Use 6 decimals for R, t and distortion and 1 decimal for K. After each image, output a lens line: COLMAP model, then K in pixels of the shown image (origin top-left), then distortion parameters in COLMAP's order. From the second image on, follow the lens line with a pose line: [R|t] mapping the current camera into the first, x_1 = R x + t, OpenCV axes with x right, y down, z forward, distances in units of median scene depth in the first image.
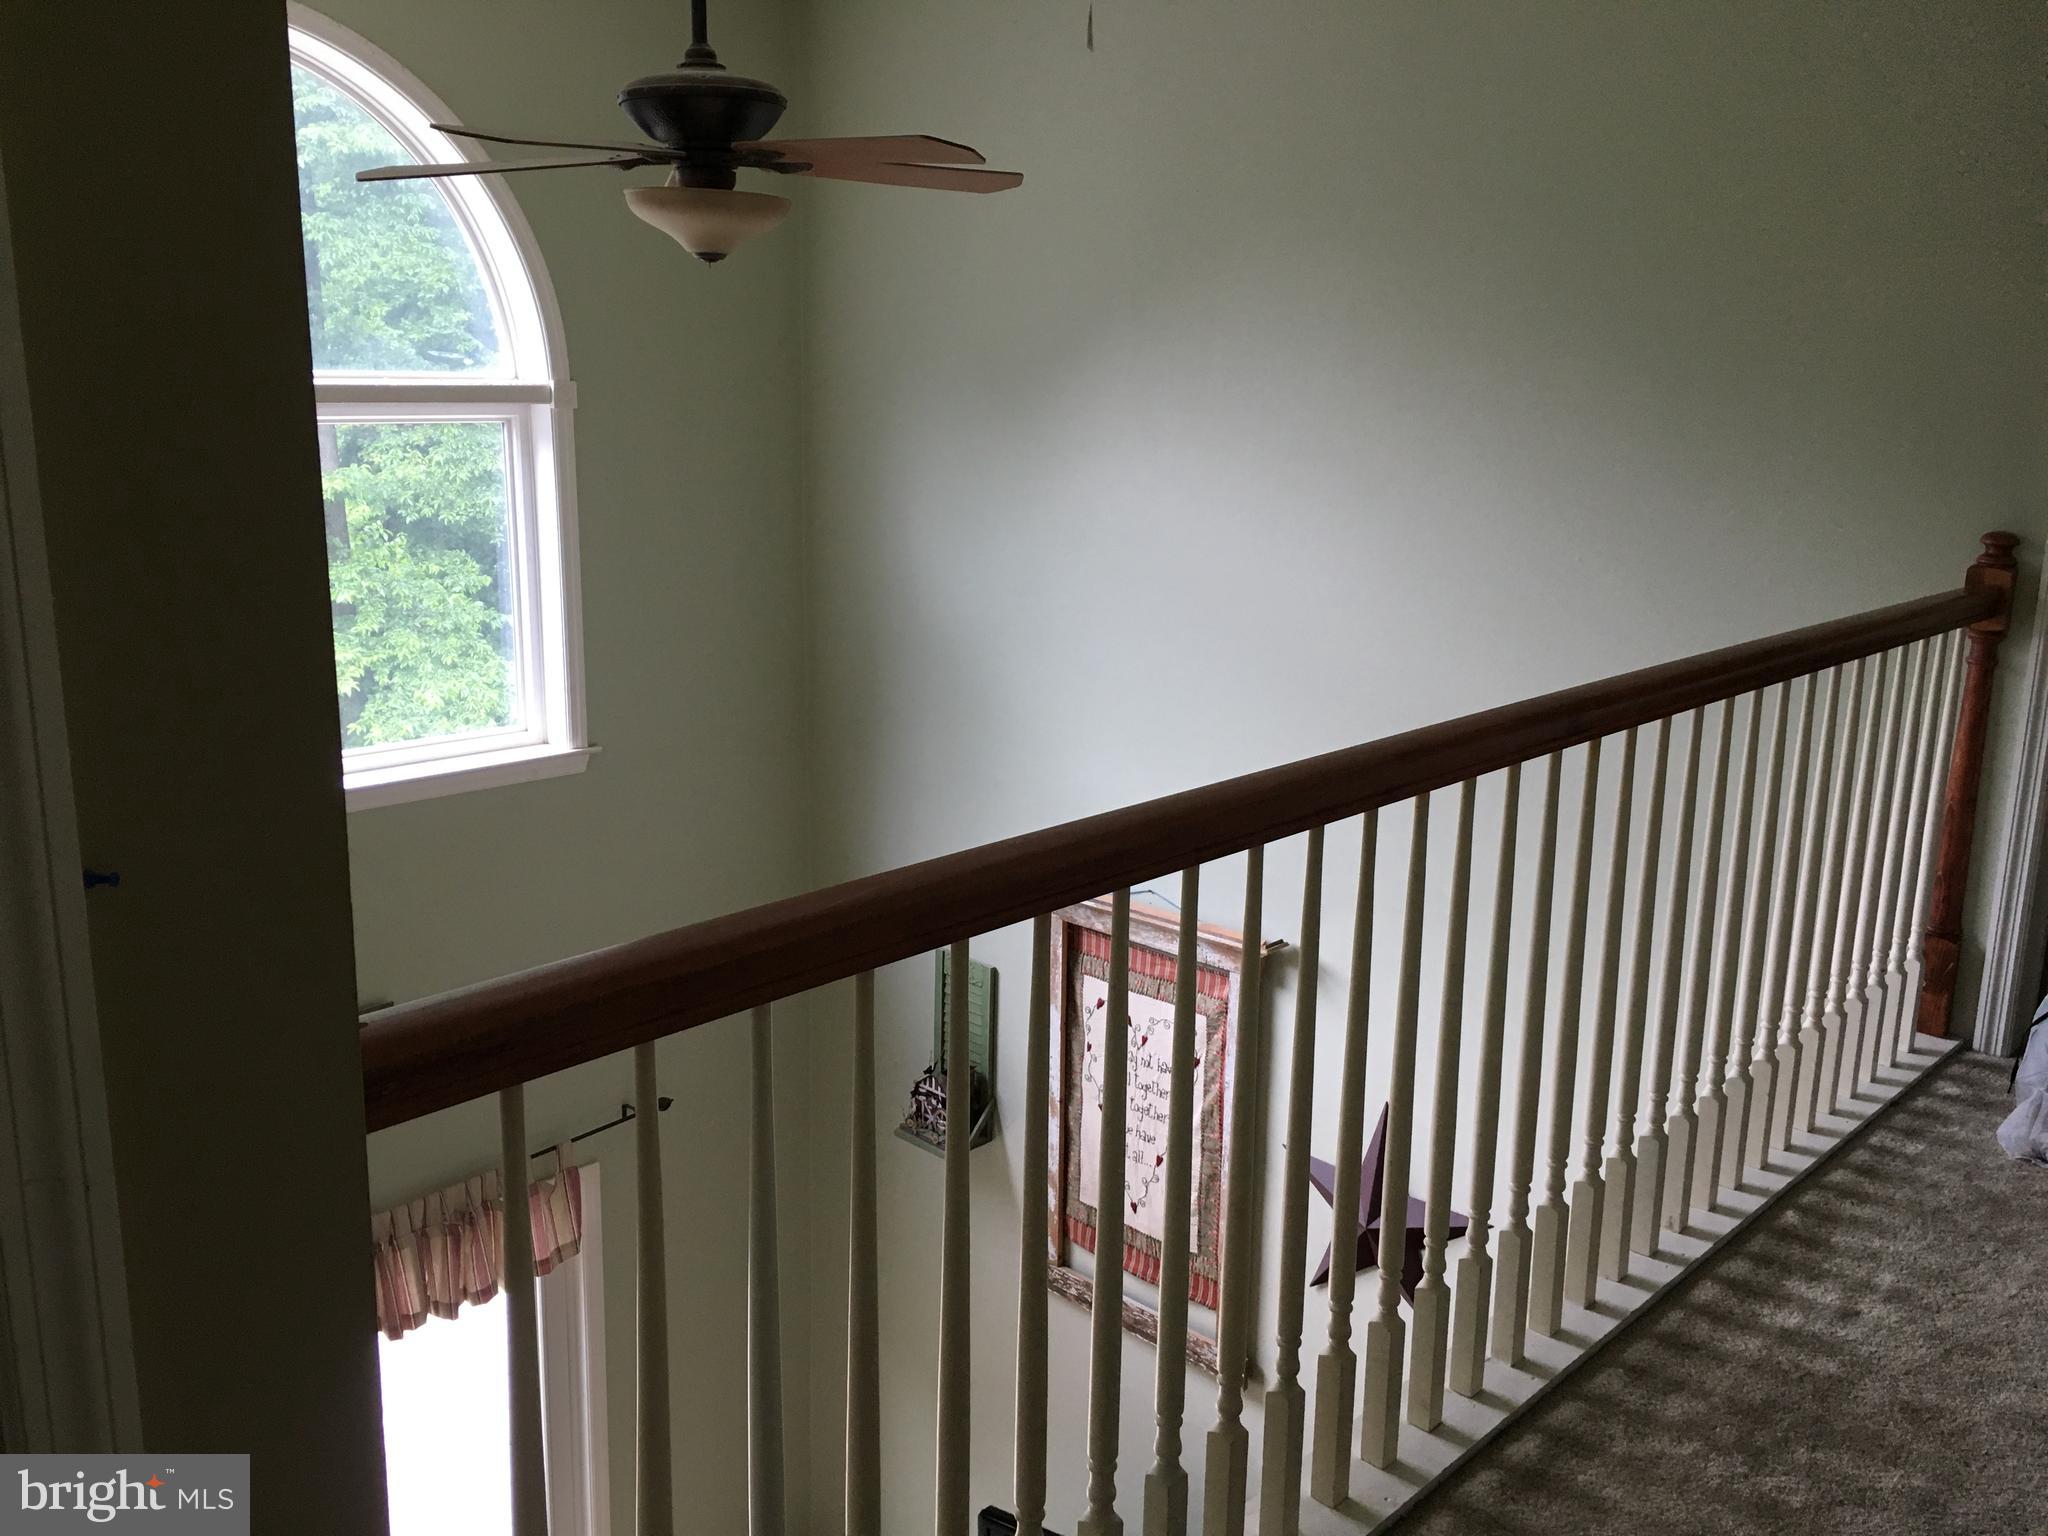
lens RADIAL K [[1729.8, 0, 1018.4], [0, 1729.8, 776.6], [0, 0, 1]] dist [0.068225, -0.063795]
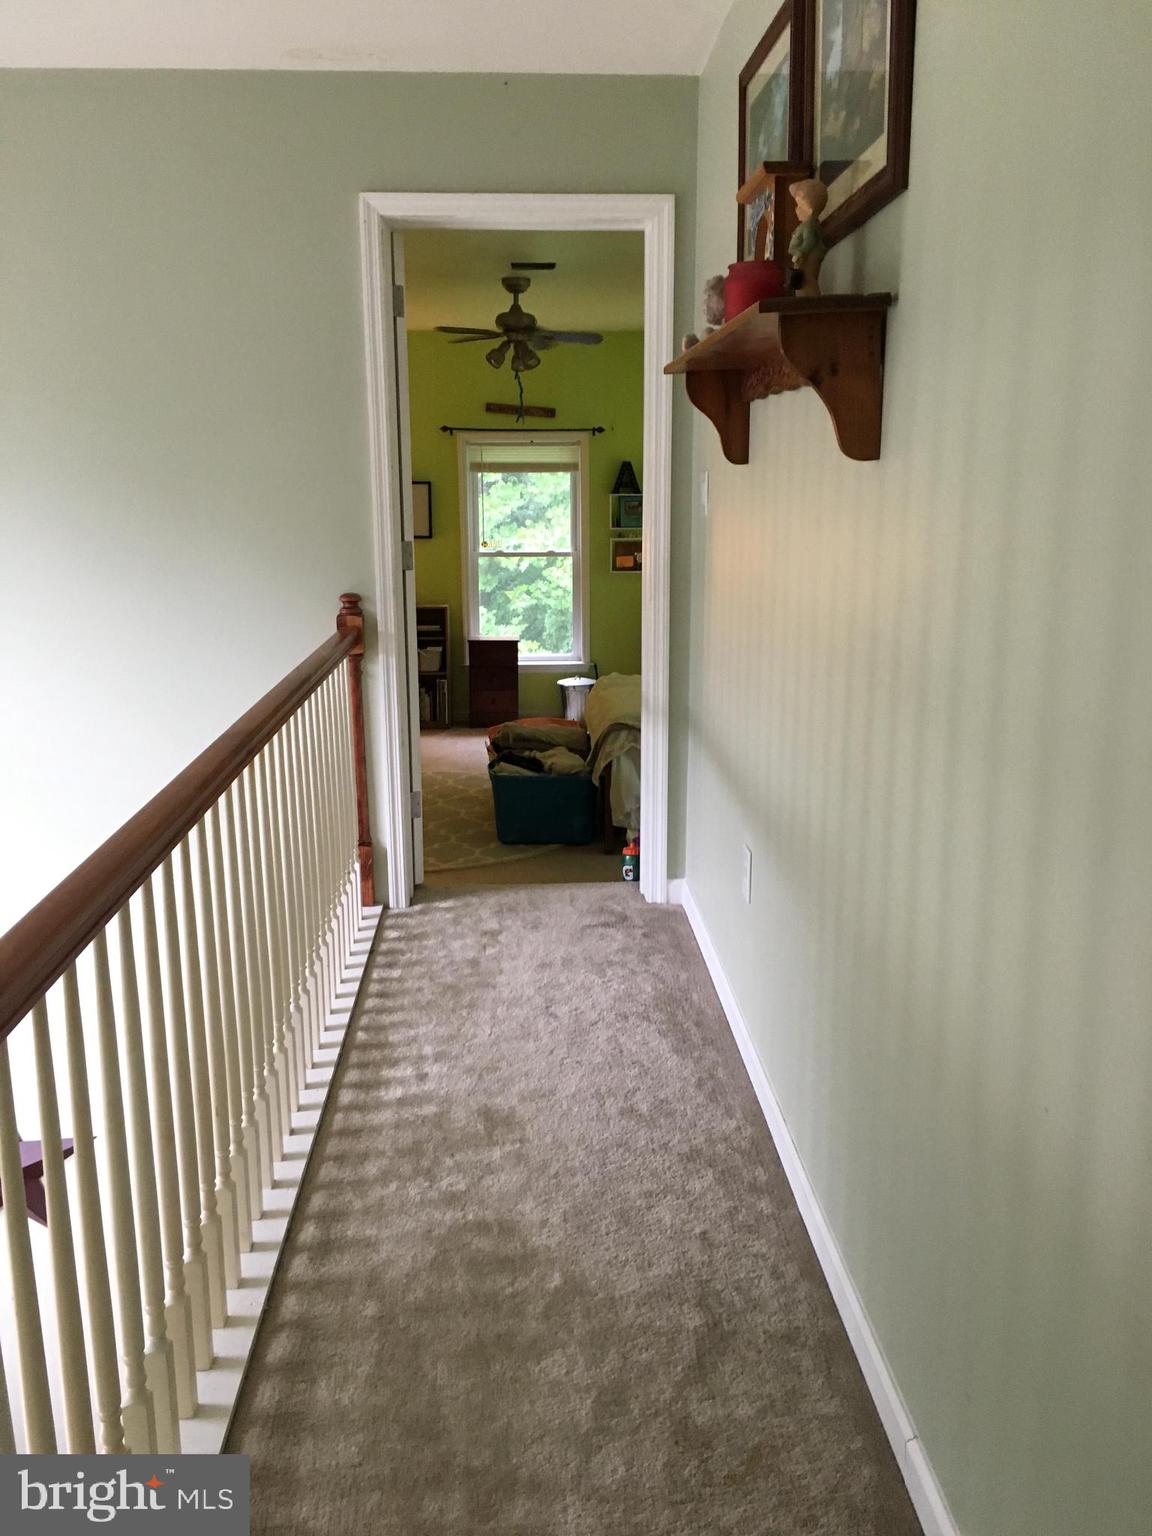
lens RADIAL K [[1297.3, 0, 567.5], [0, 1297.3, 762.4], [0, 0, 1]] dist [0.068225, -0.063795]
pose [[0.690597, -0.175773, 0.701556, -0.215910], [0.187111, 0.980415, 0.061453, -0.026893], [-0.698617, 0.088830, 0.709960, 0.020612]]
